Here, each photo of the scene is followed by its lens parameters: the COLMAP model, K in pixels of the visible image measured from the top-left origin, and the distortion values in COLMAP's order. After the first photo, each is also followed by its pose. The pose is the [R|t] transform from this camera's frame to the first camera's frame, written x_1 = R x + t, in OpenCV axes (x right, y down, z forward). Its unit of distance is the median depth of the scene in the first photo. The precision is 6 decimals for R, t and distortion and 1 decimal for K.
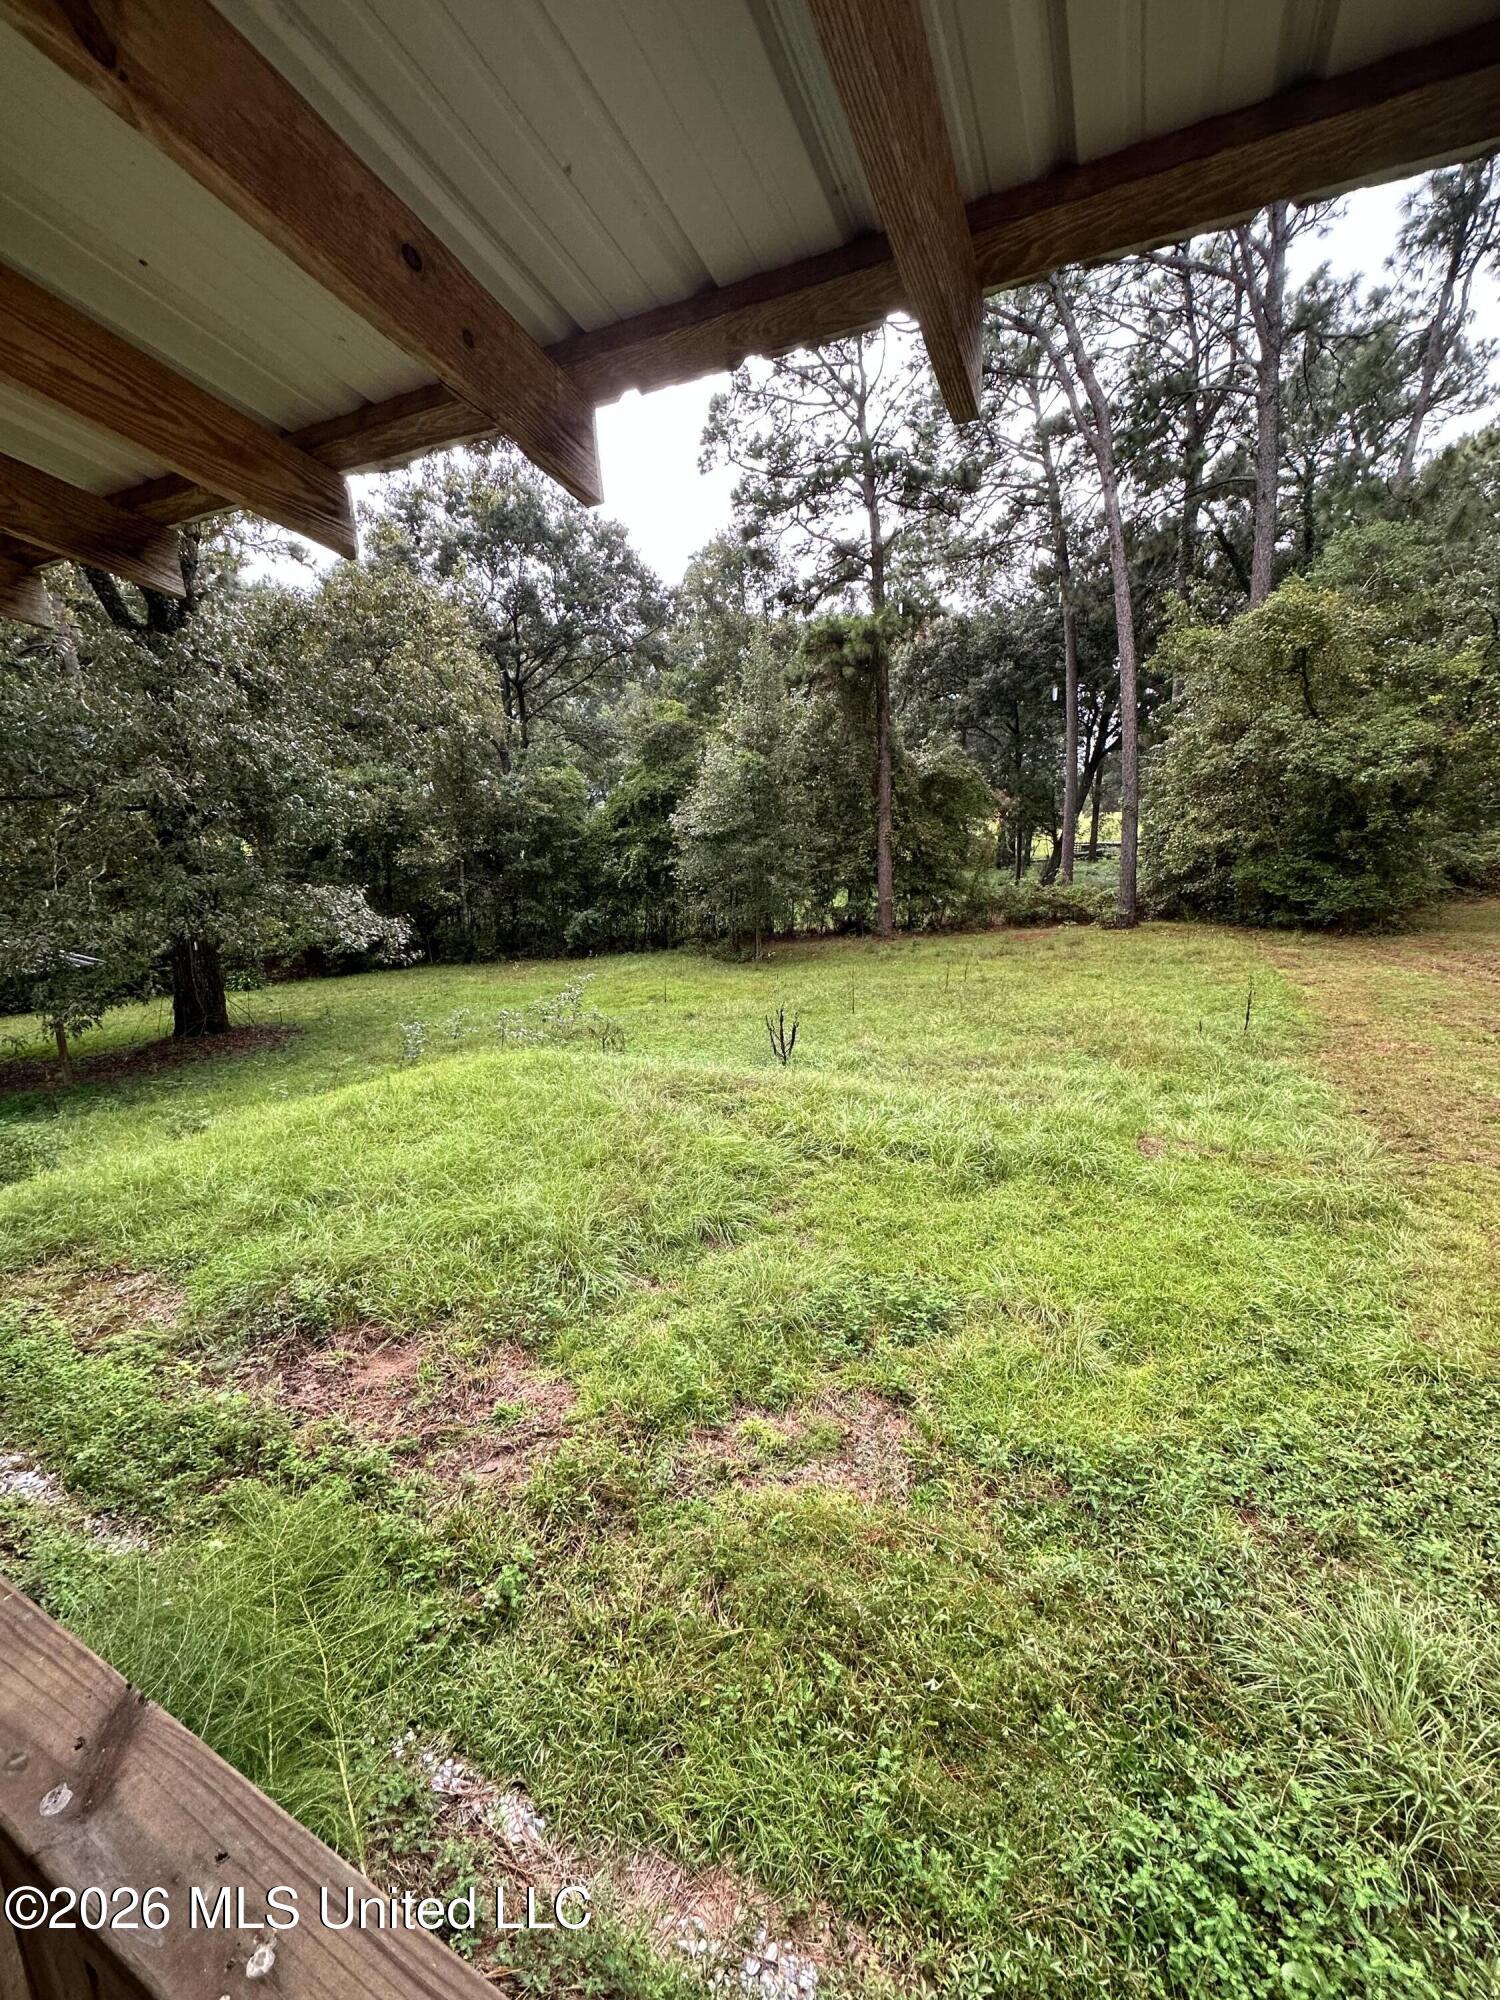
lens RADIAL K [[796.8, 0, 748.6], [0, 796.8, 993.5], [0, 0, 1]] dist [0.001470, 0.000129]
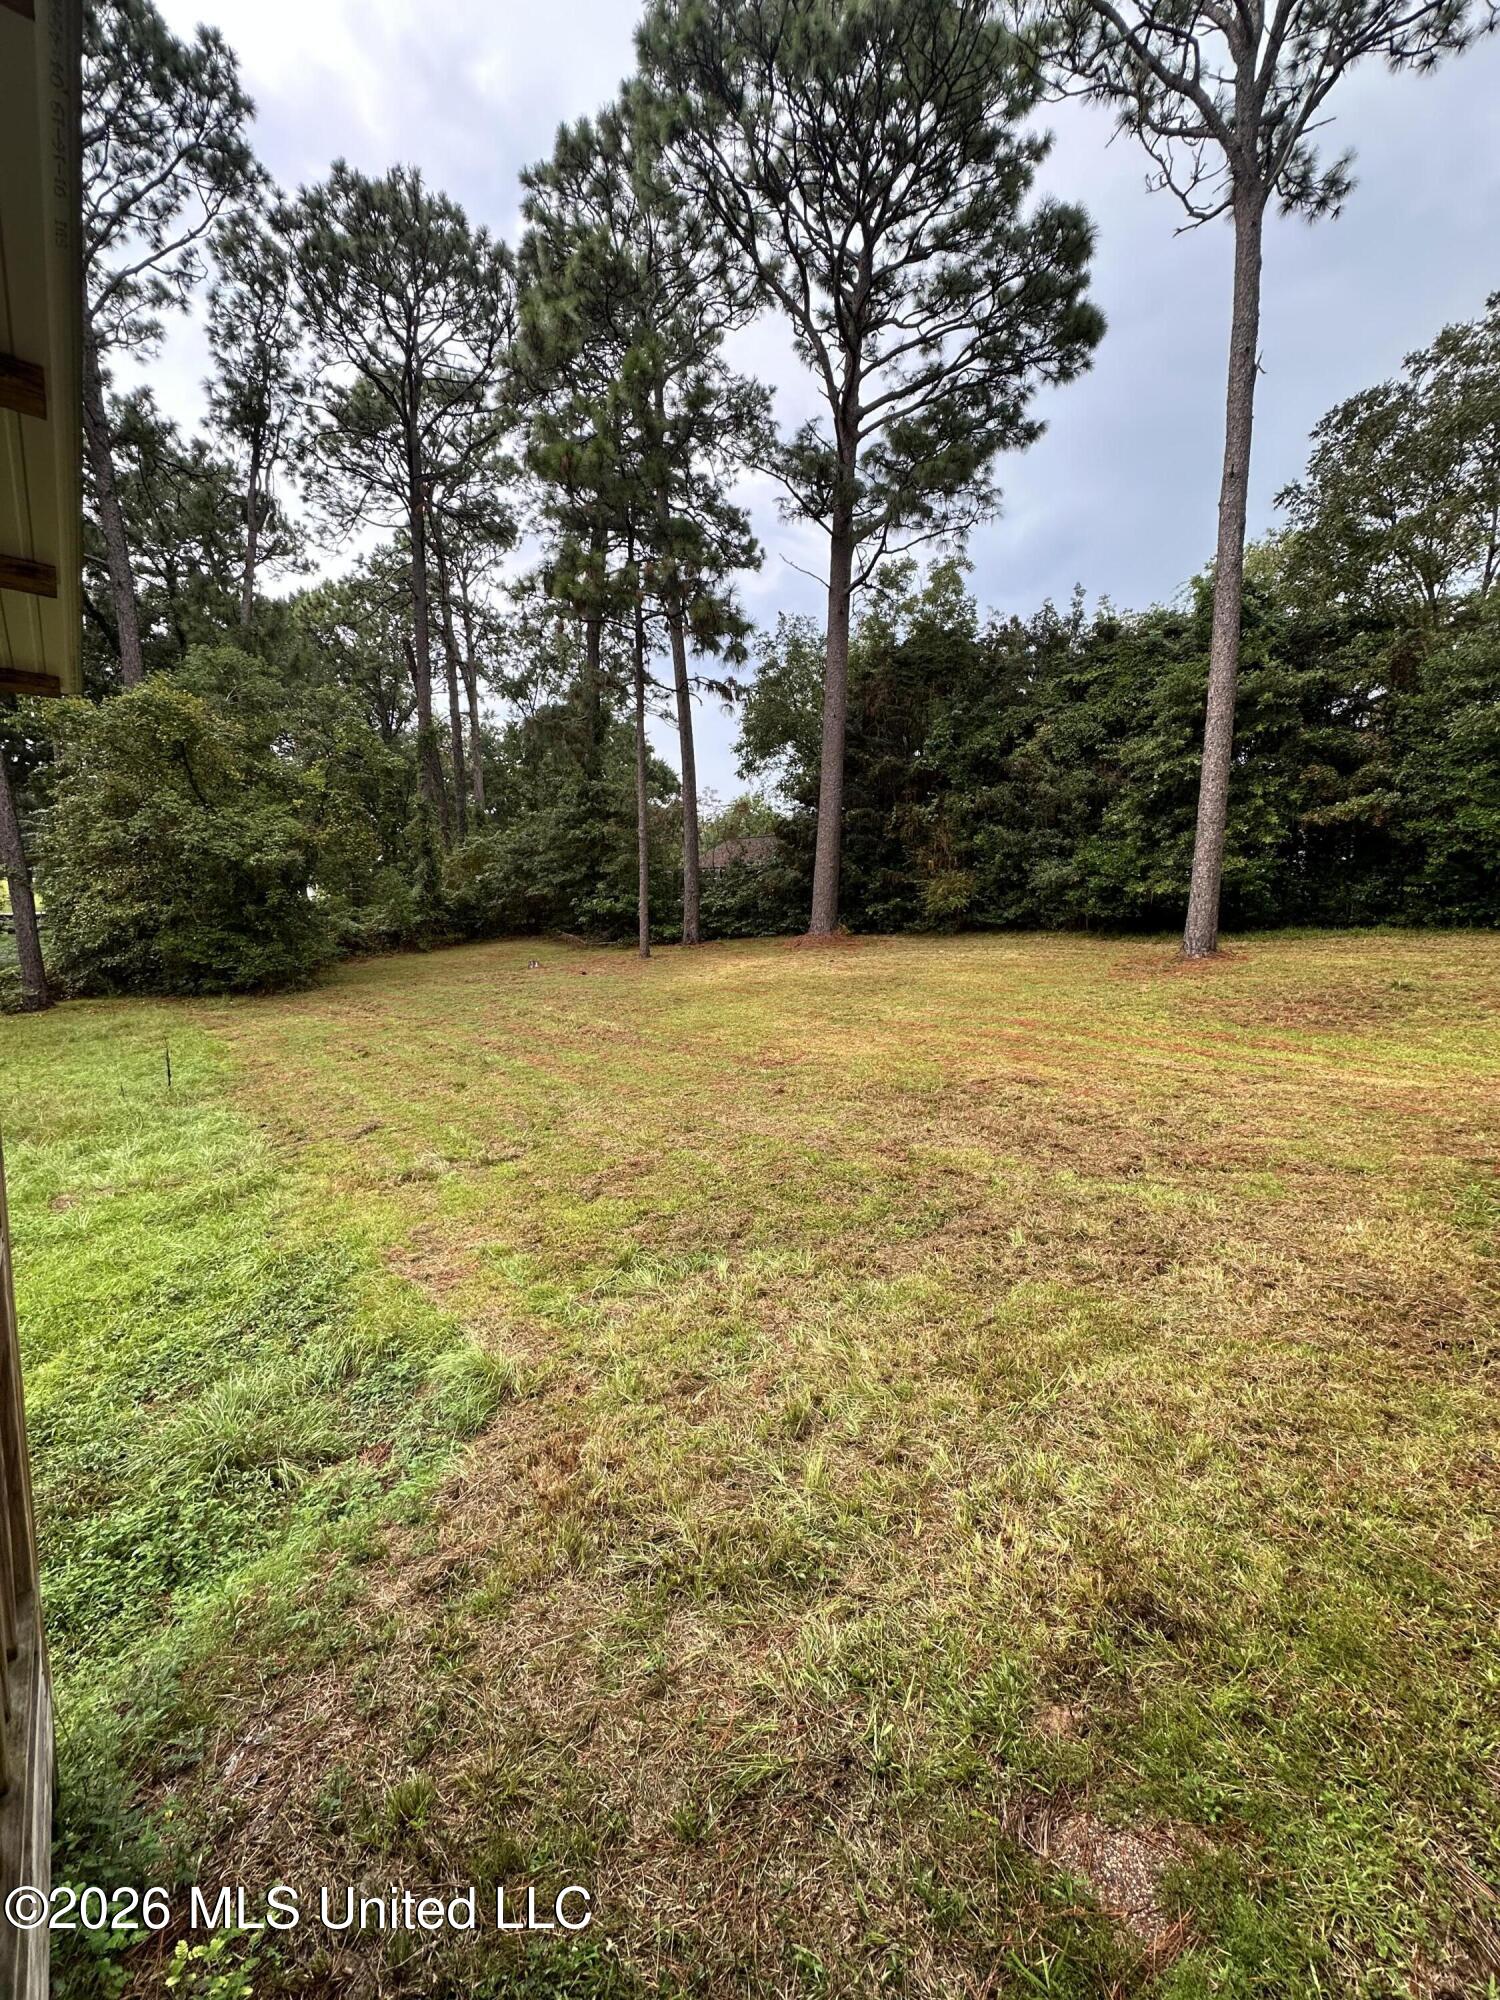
lens RADIAL K [[796.8, 0, 748.6], [0, 796.8, 993.5], [0, 0, 1]] dist [0.001470, 0.000129]
pose [[0.397816, -0.087782, 0.913256, -0.024859], [0.167835, 0.985578, 0.021624, 0.016501], [-0.901983, 0.144674, 0.406811, -0.096108]]
